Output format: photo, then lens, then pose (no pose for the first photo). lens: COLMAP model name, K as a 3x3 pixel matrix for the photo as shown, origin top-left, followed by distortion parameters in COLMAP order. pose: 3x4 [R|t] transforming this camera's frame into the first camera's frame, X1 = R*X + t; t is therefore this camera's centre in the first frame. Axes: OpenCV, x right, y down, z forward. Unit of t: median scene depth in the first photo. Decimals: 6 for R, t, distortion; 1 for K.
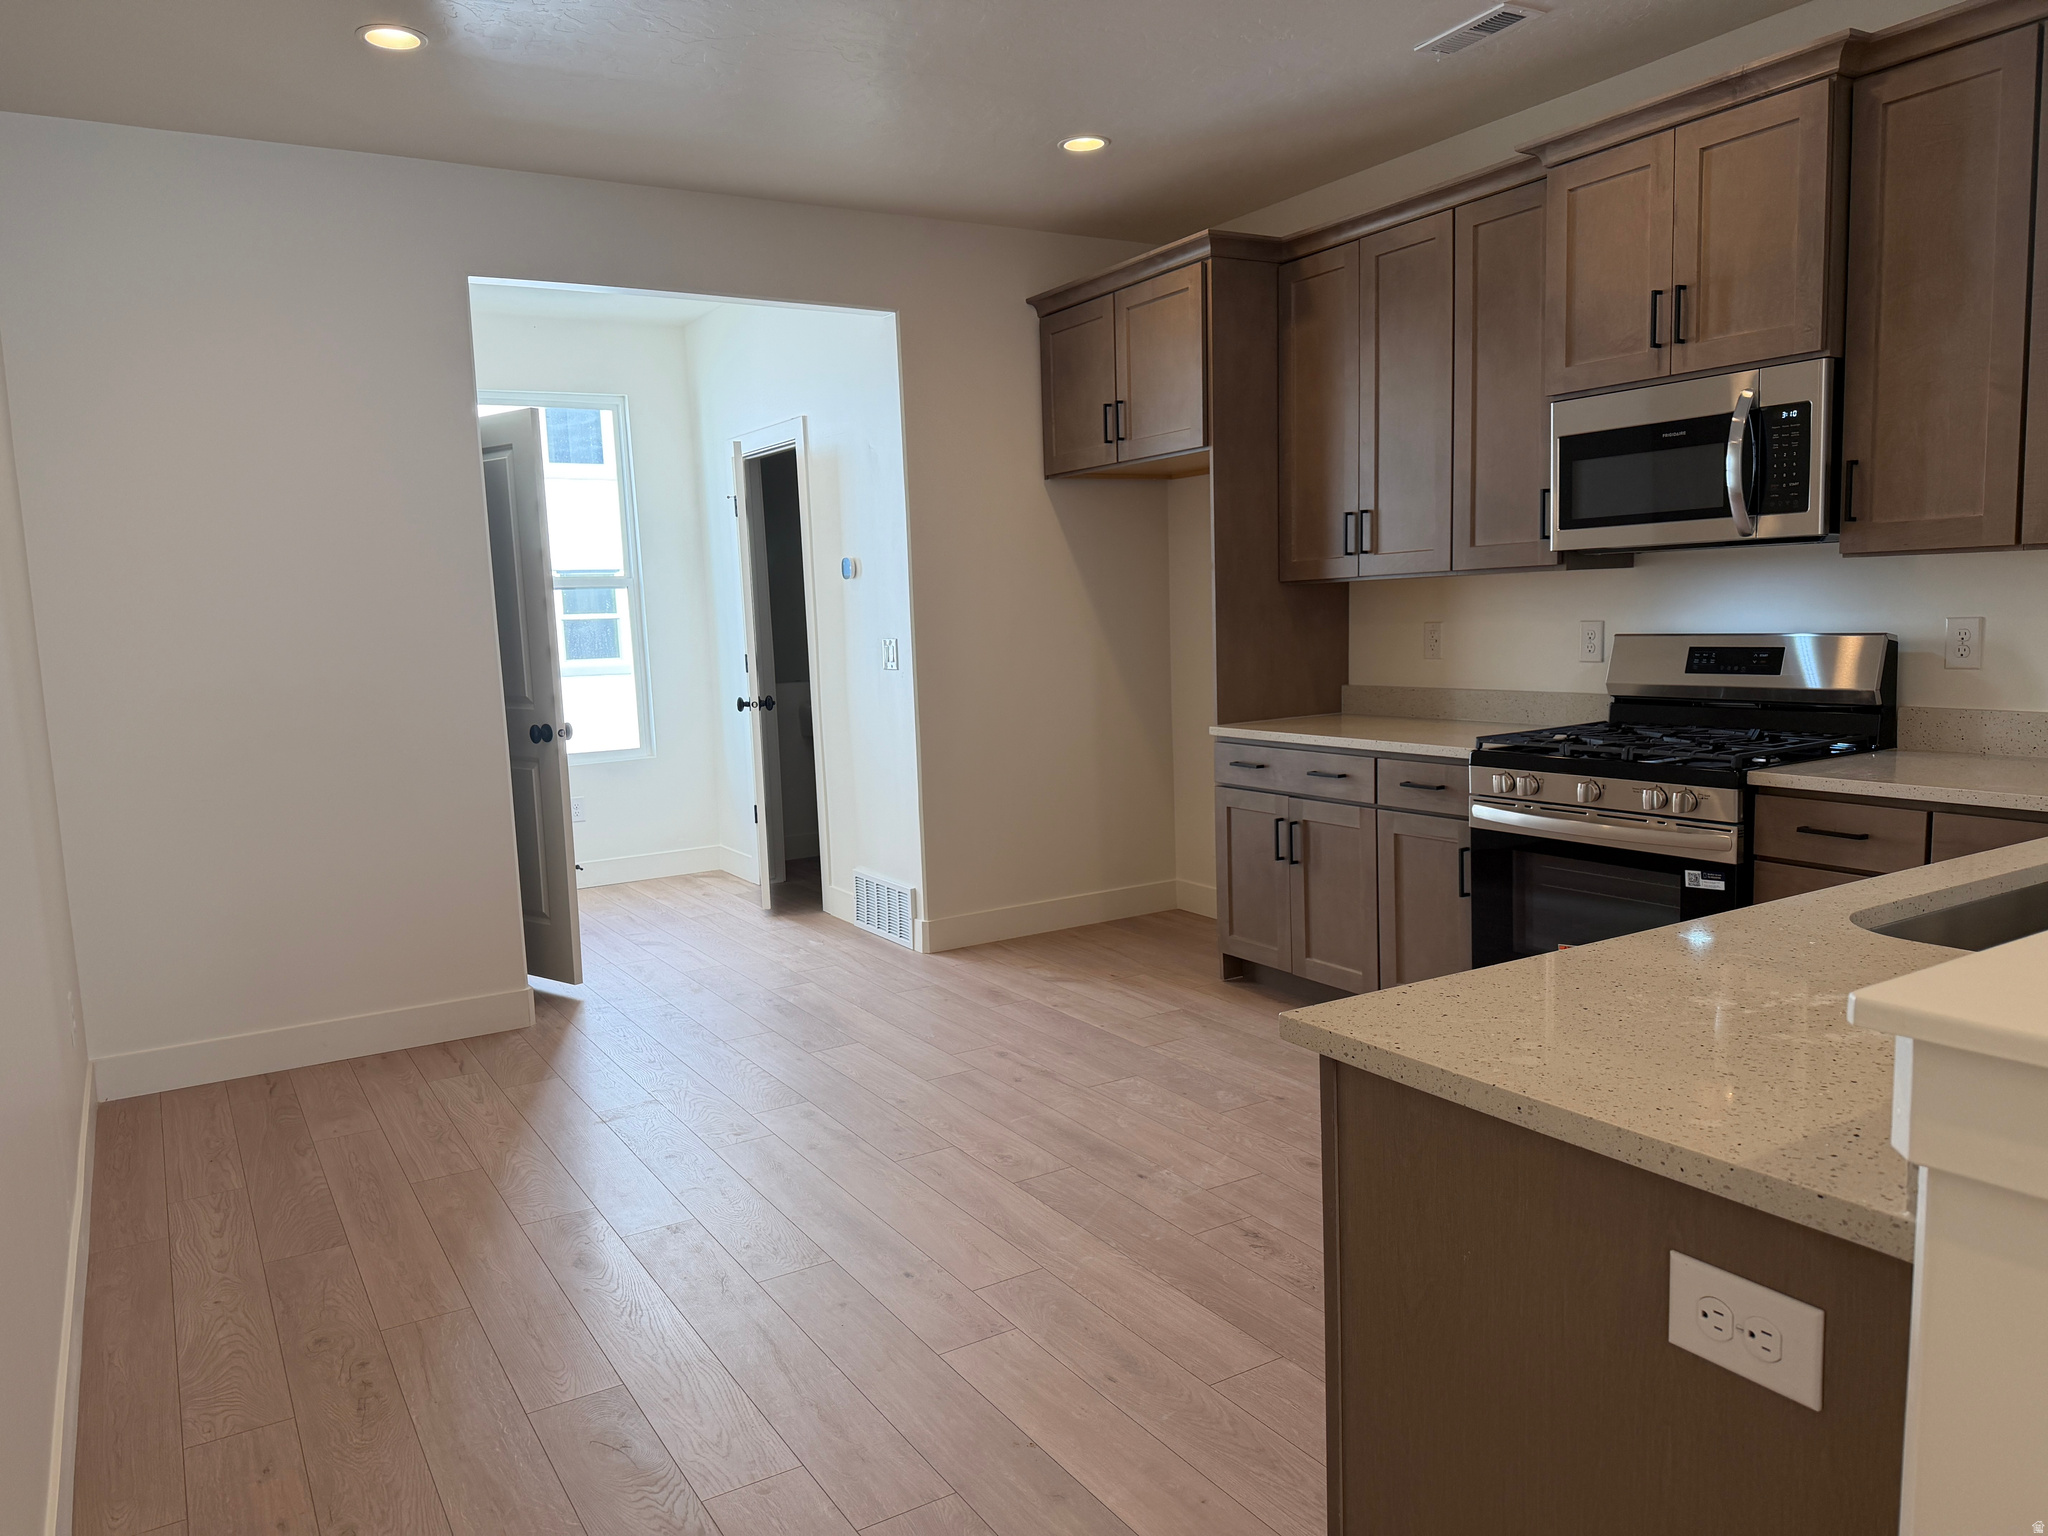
lens RADIAL K [[1412.4, 0, 1017.6], [0, 1412.4, 763.8], [0, 0, 1]] dist [0.134582, -0.239925]
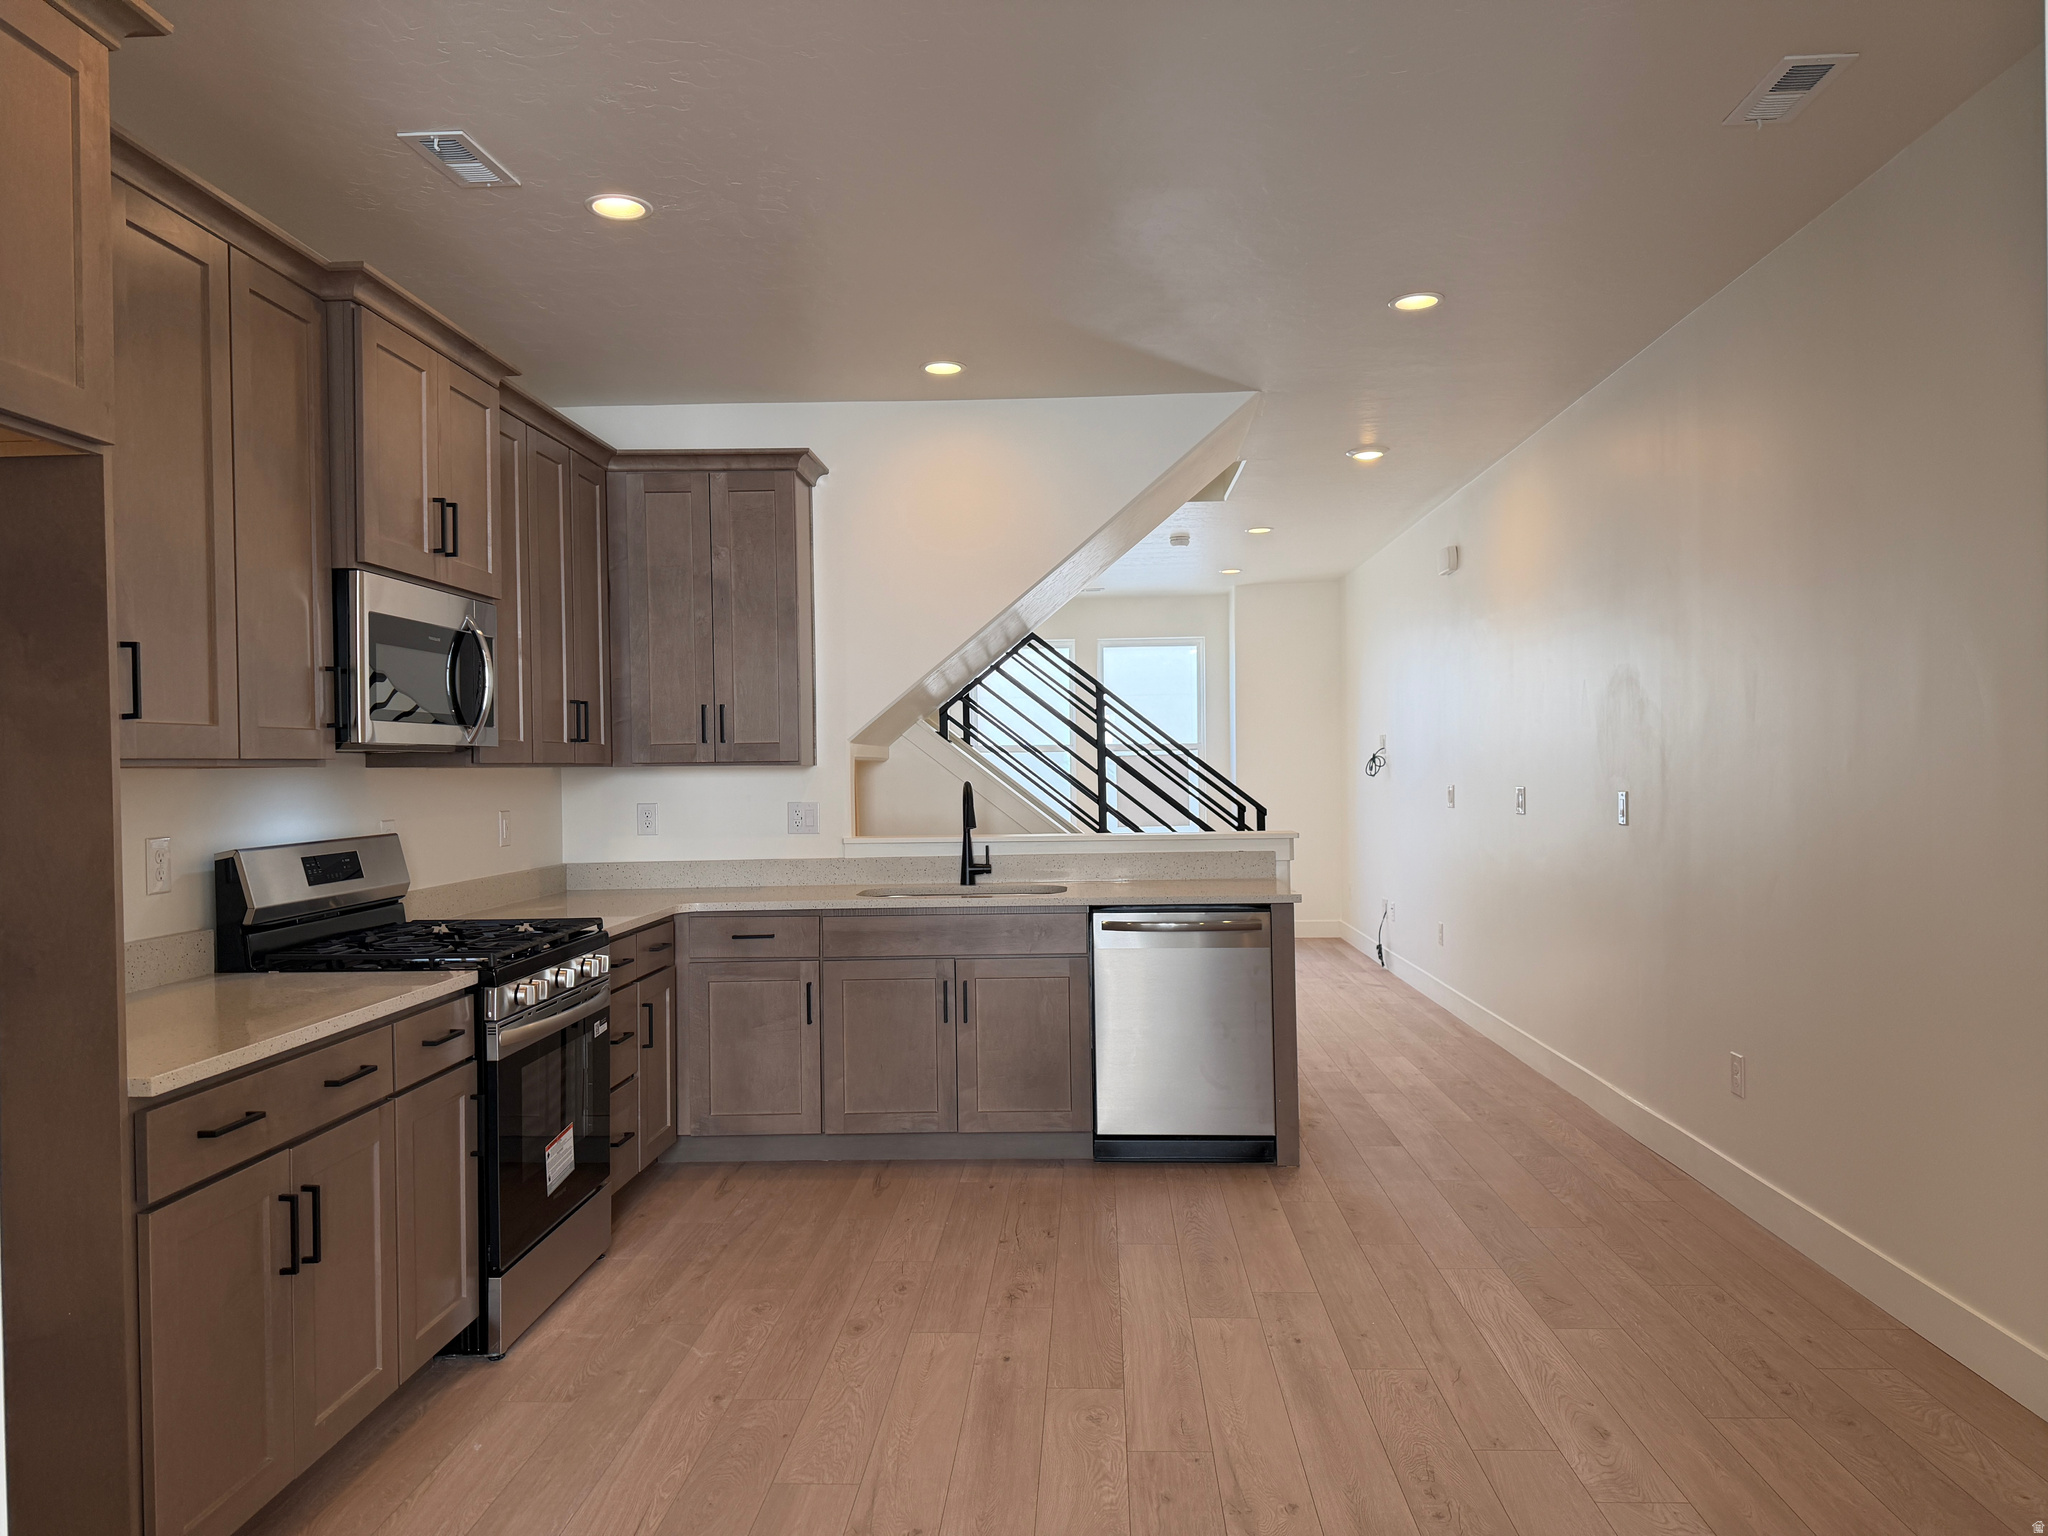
lens RADIAL K [[1412.4, 0, 1017.6], [0, 1412.4, 763.8], [0, 0, 1]] dist [0.134582, -0.239925]
pose [[-0.822840, 0.054473, 0.565657, -0.427500], [0.113061, 0.991188, 0.069015, -0.154228], [-0.556913, 0.120742, -0.821748, 1.519121]]
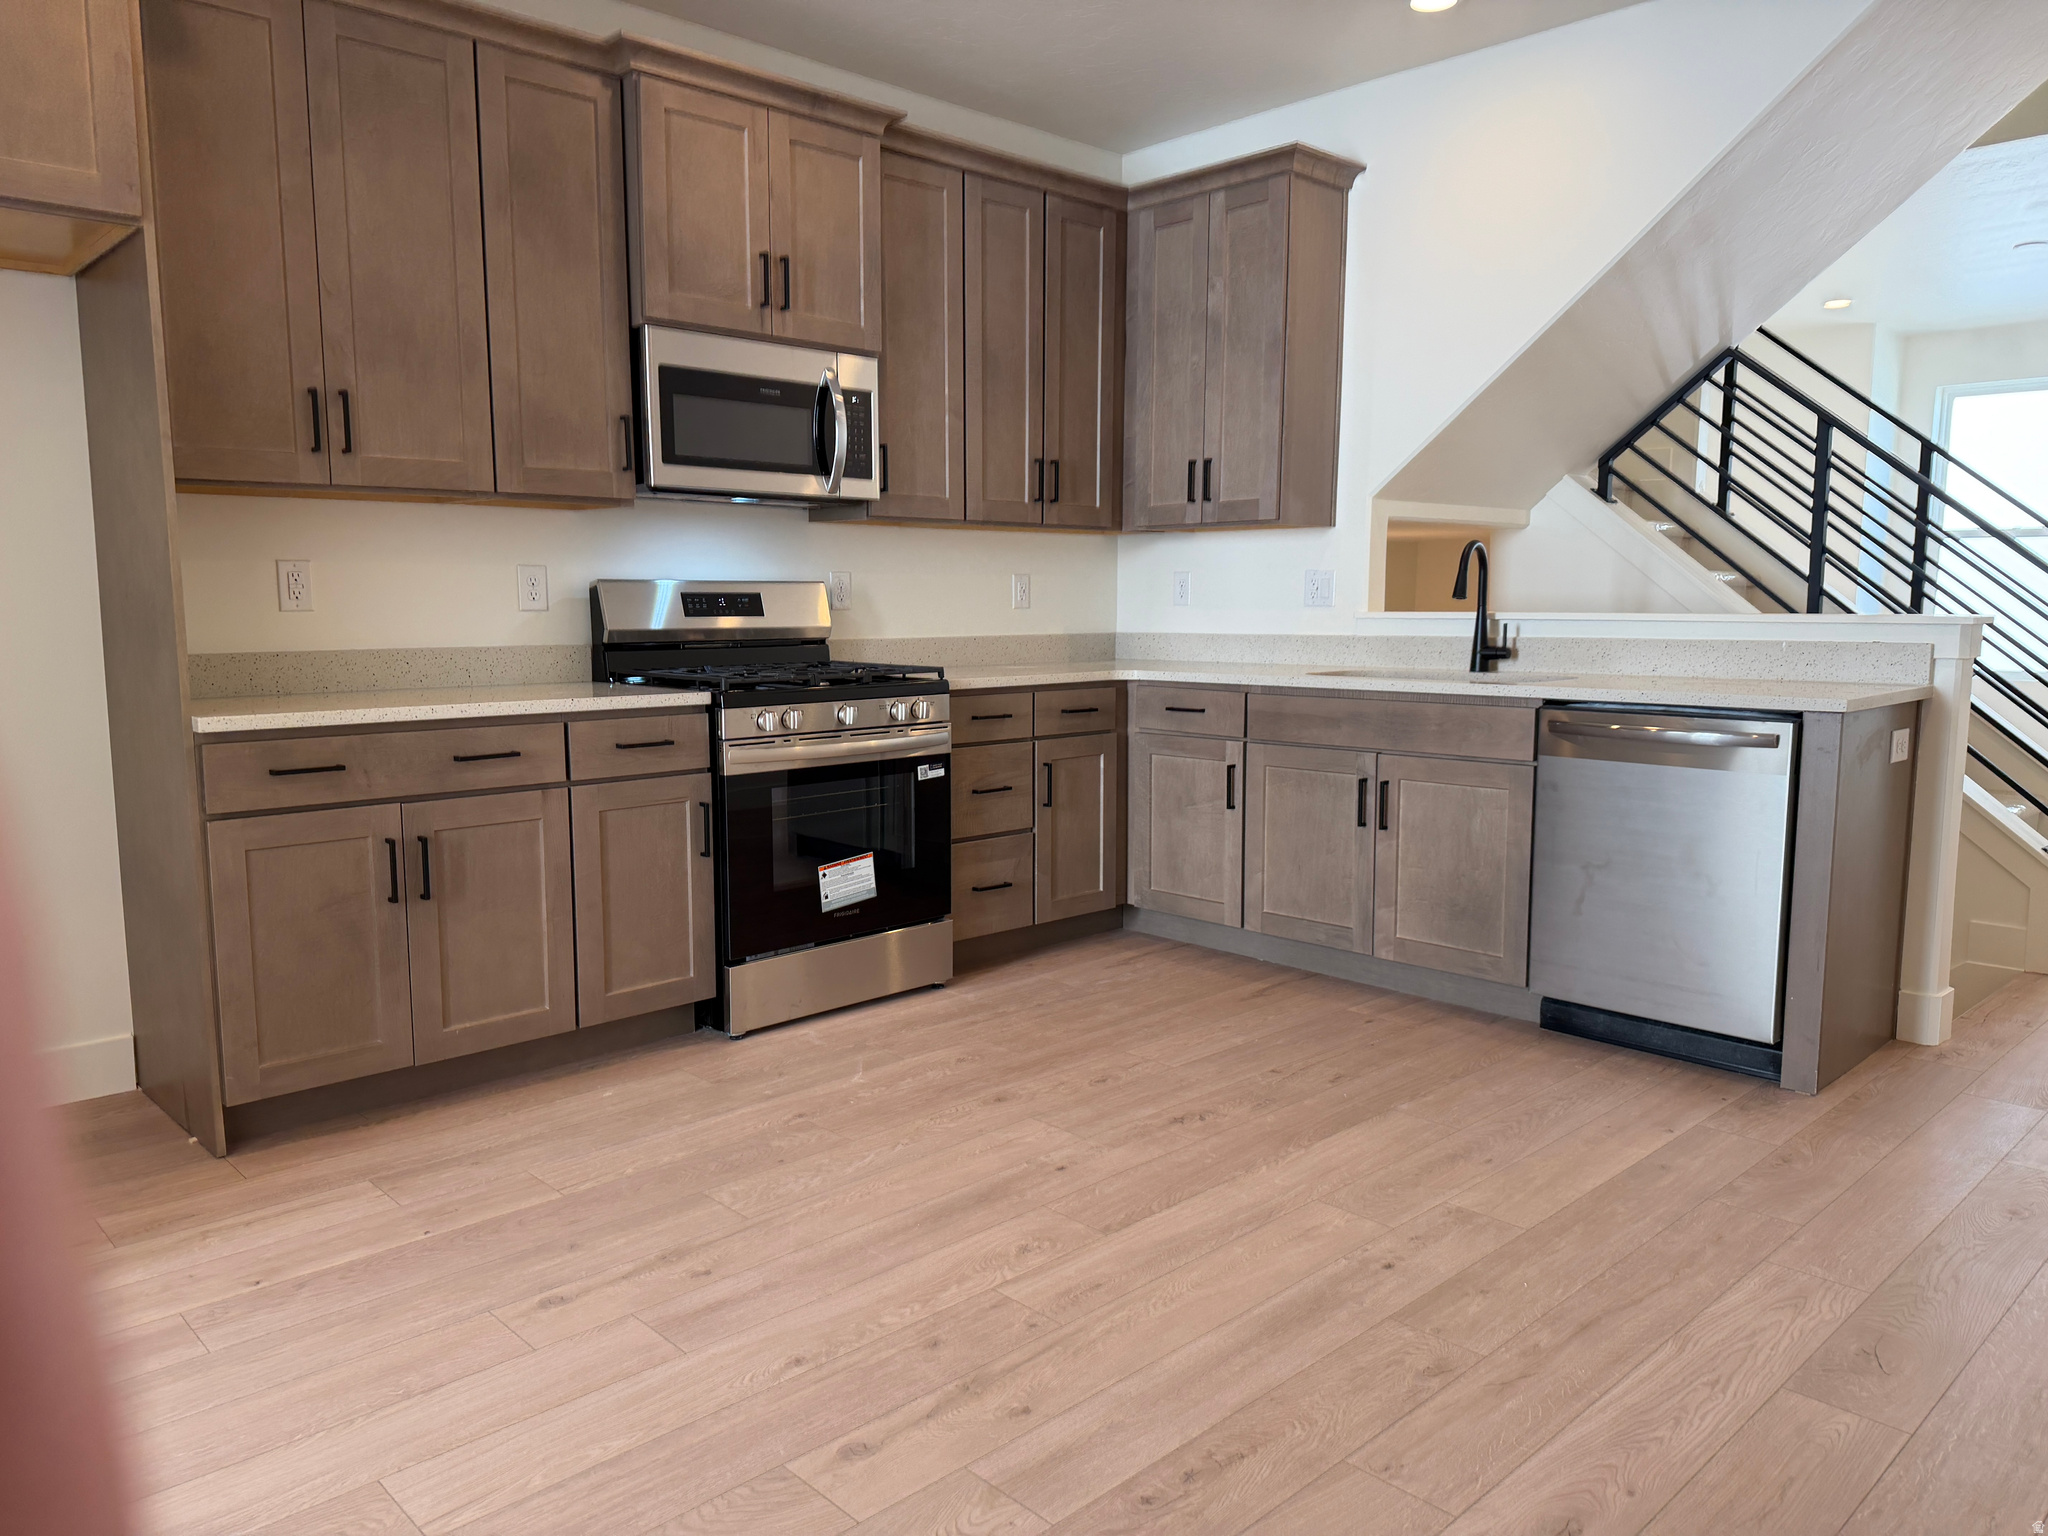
lens RADIAL K [[1412.4, 0, 1017.6], [0, 1412.4, 763.8], [0, 0, 1]] dist [0.134582, -0.239925]
pose [[-0.208107, -0.074236, 0.975285, -0.626042], [0.121381, 0.987448, 0.101062, -0.033839], [-0.970545, 0.139413, -0.196484, 1.007689]]
